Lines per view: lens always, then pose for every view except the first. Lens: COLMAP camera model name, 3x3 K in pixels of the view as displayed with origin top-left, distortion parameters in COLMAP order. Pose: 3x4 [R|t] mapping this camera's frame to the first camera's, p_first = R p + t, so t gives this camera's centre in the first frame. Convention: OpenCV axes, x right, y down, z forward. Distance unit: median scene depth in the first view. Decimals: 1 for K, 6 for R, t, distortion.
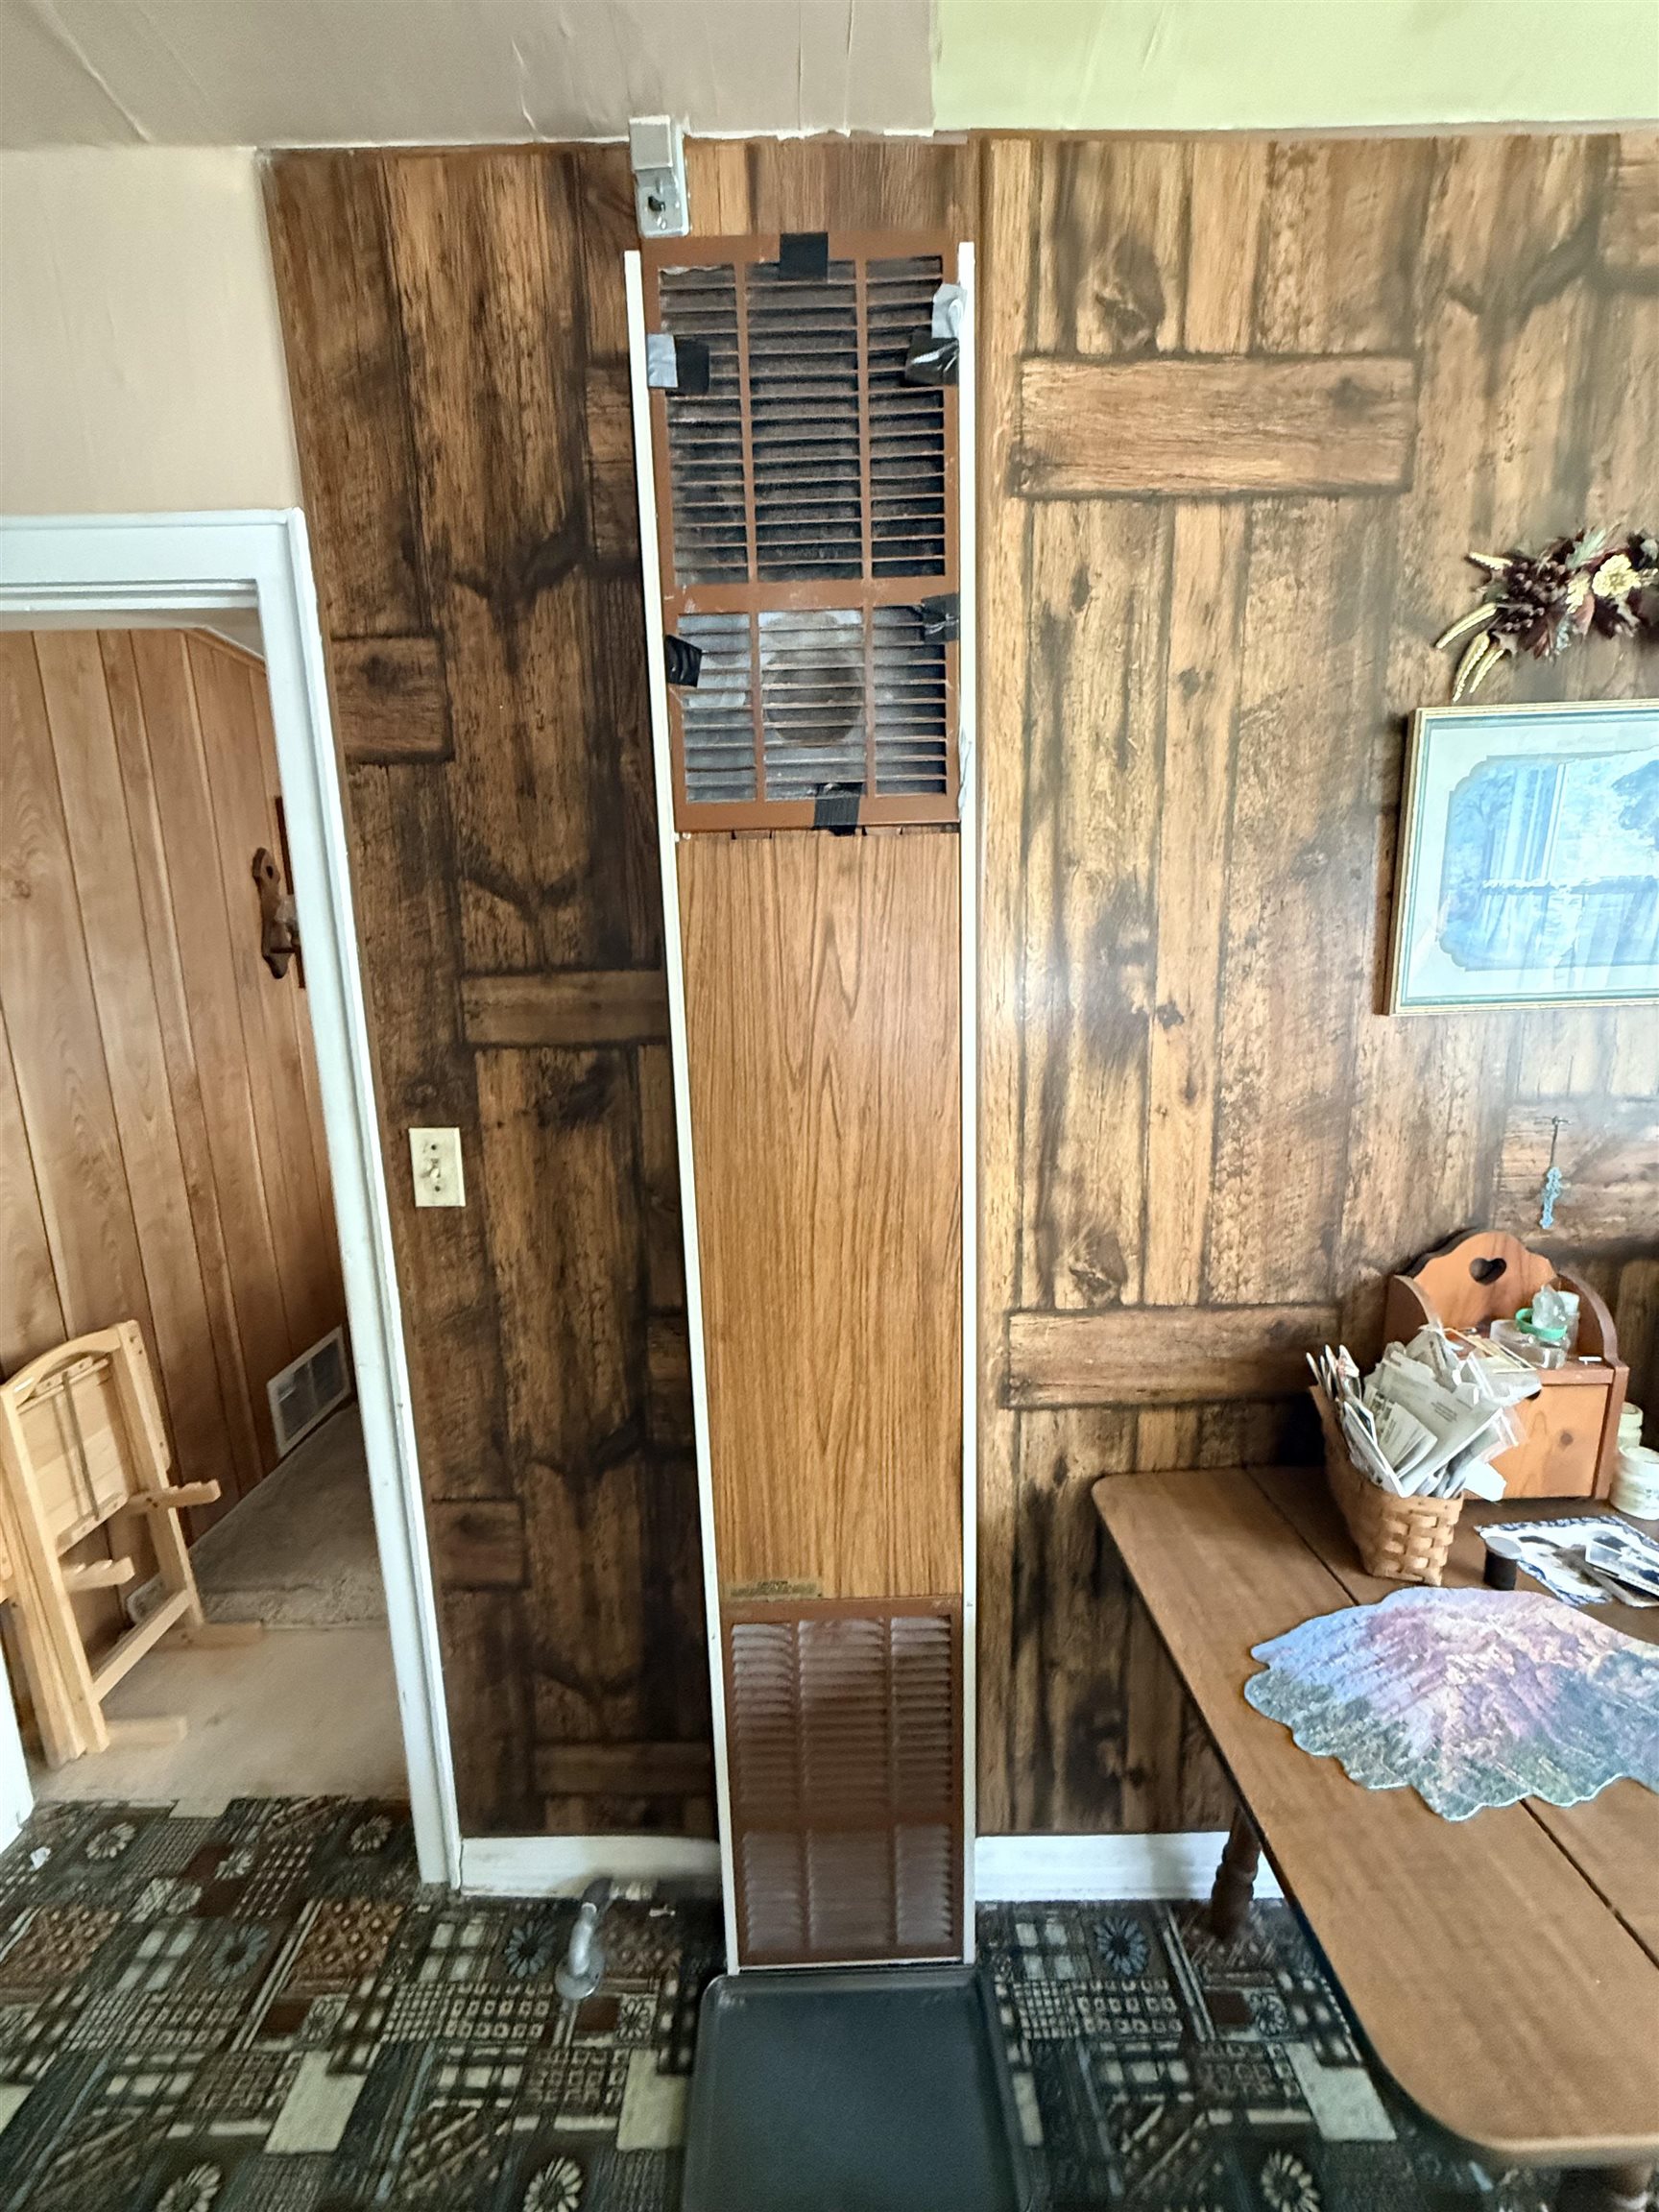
lens RADIAL K [[883.7, 0, 828.4], [0, 883.7, 1108.0], [0, 0, 1]] dist [0.000940, -0.000061]
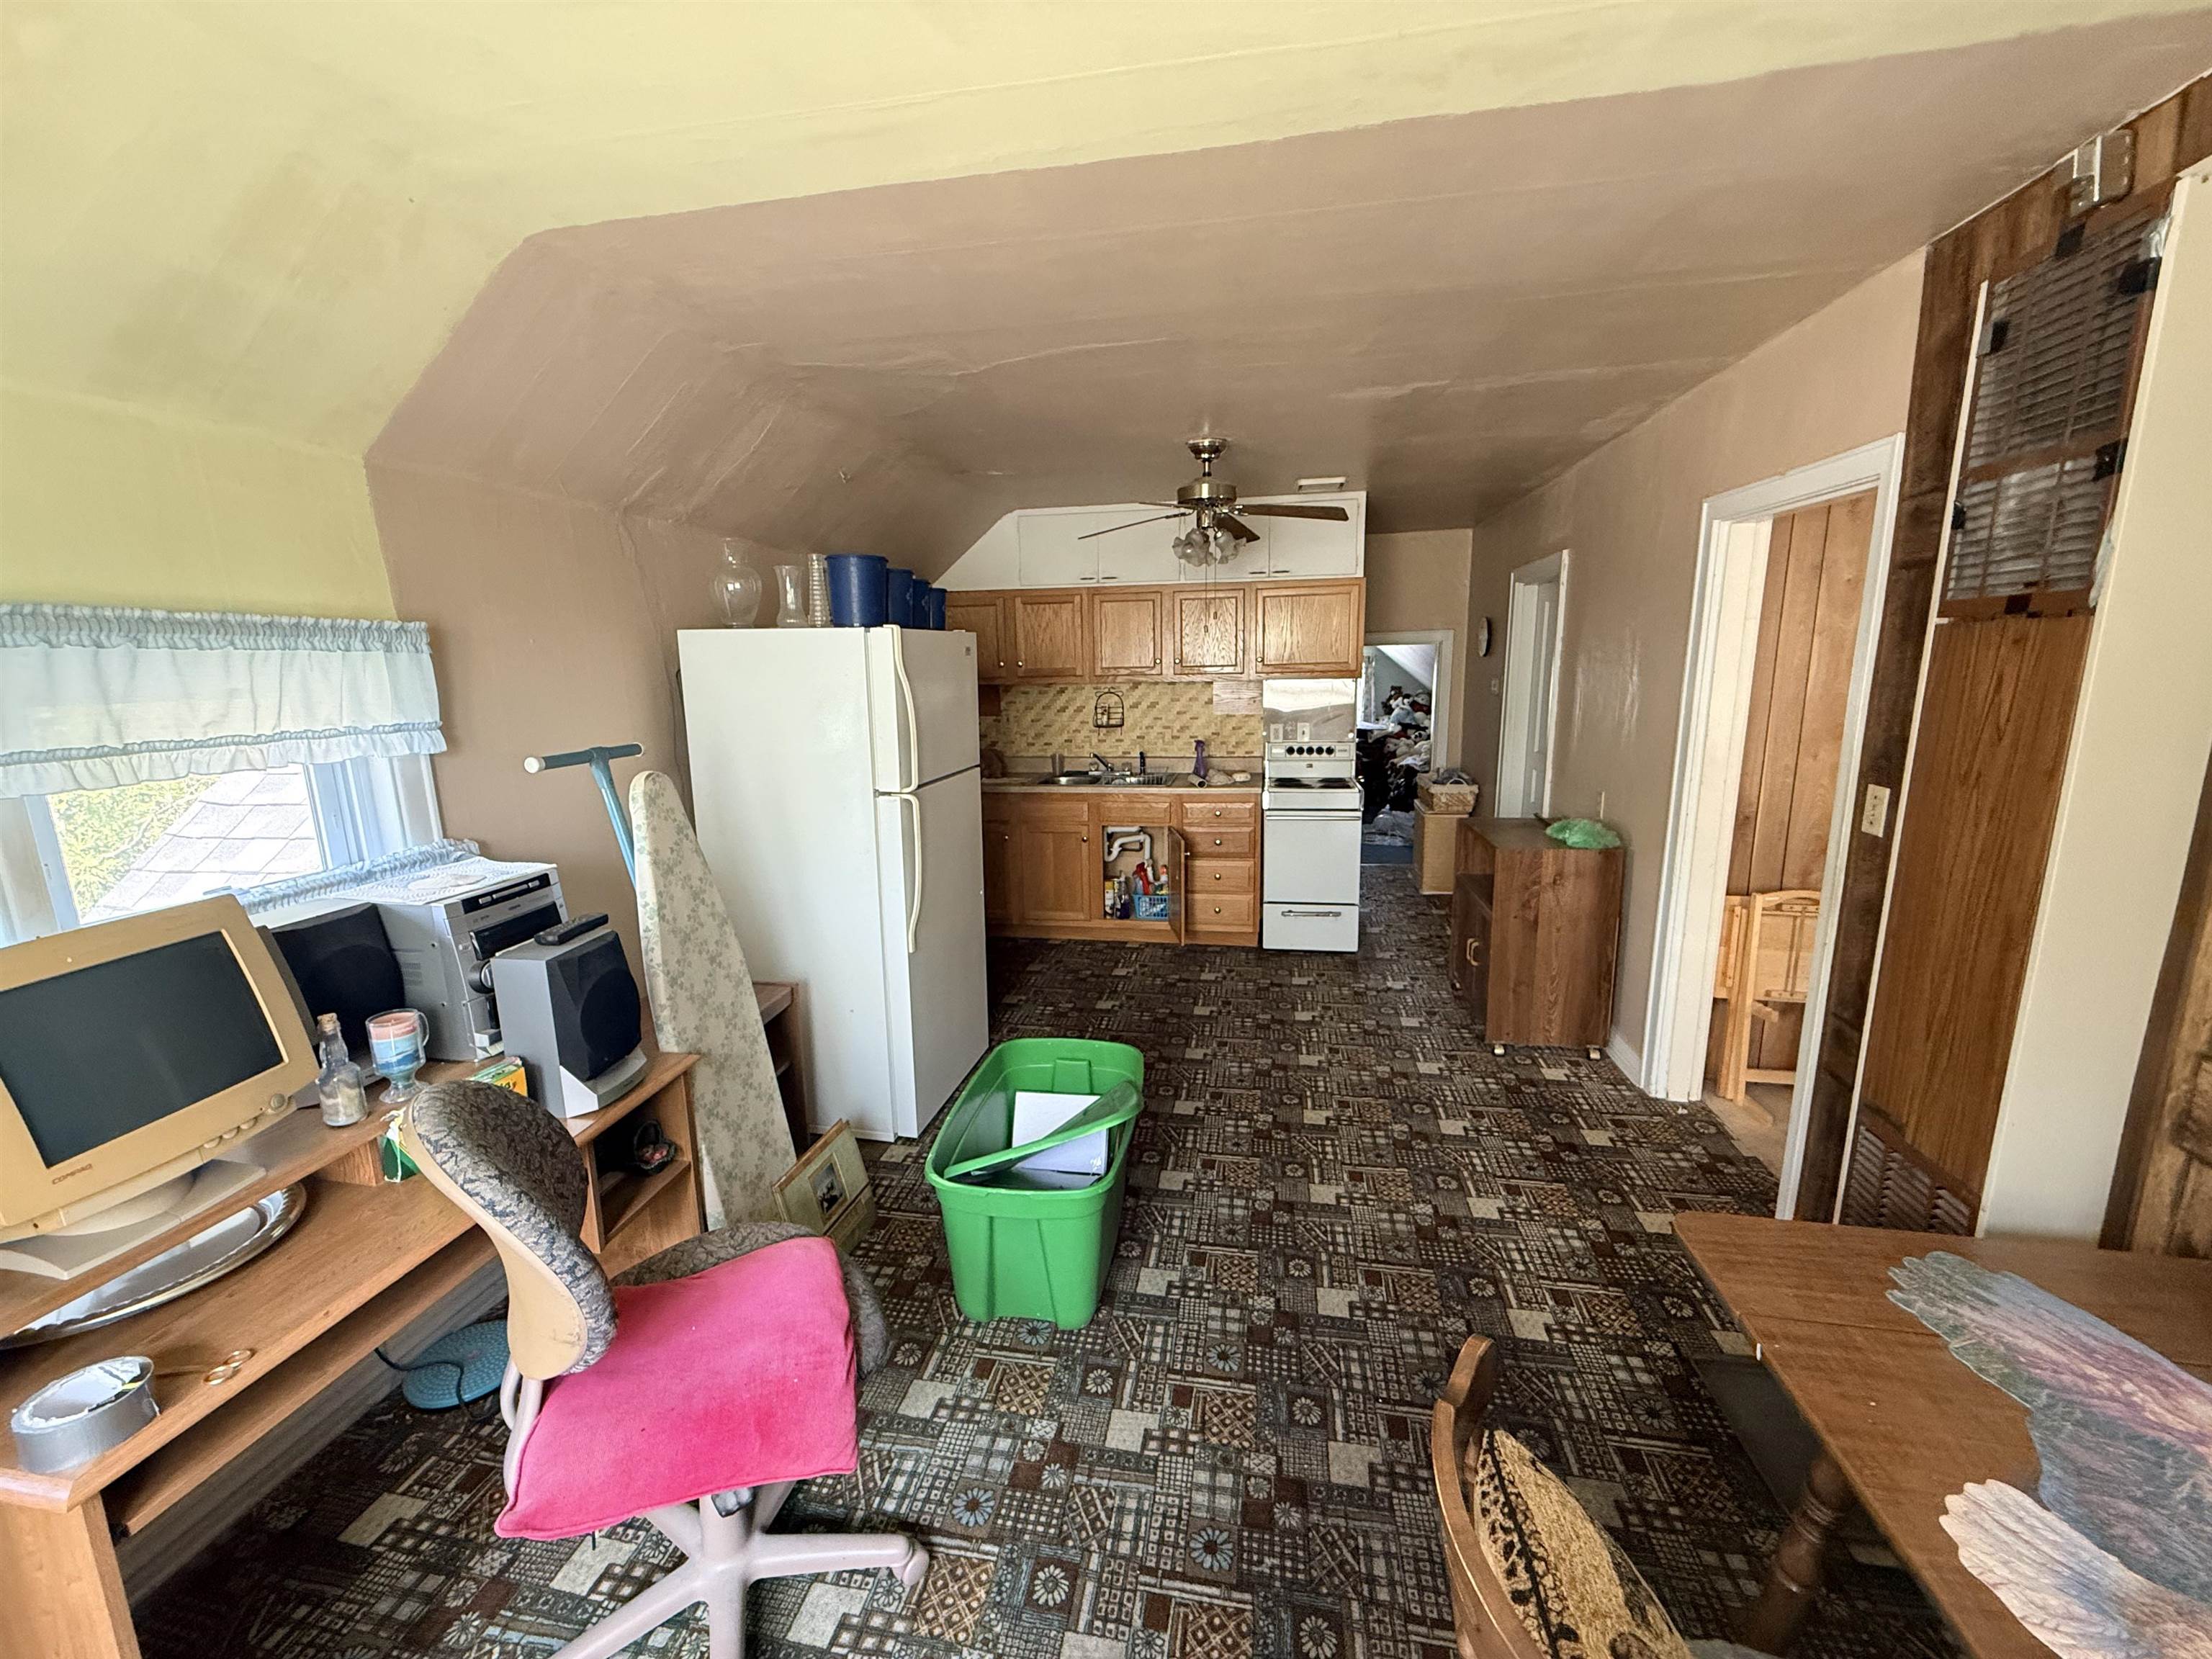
lens RADIAL K [[883.7, 0, 1107.5], [0, 883.7, 827.9], [0, 0, 1]] dist [0.000940, -0.000061]
pose [[-0.178682, 0.213159, -0.960540, 1.496777], [-0.151323, 0.958682, 0.240896, -0.086756], [0.972201, 0.188395, -0.139043, -0.162057]]
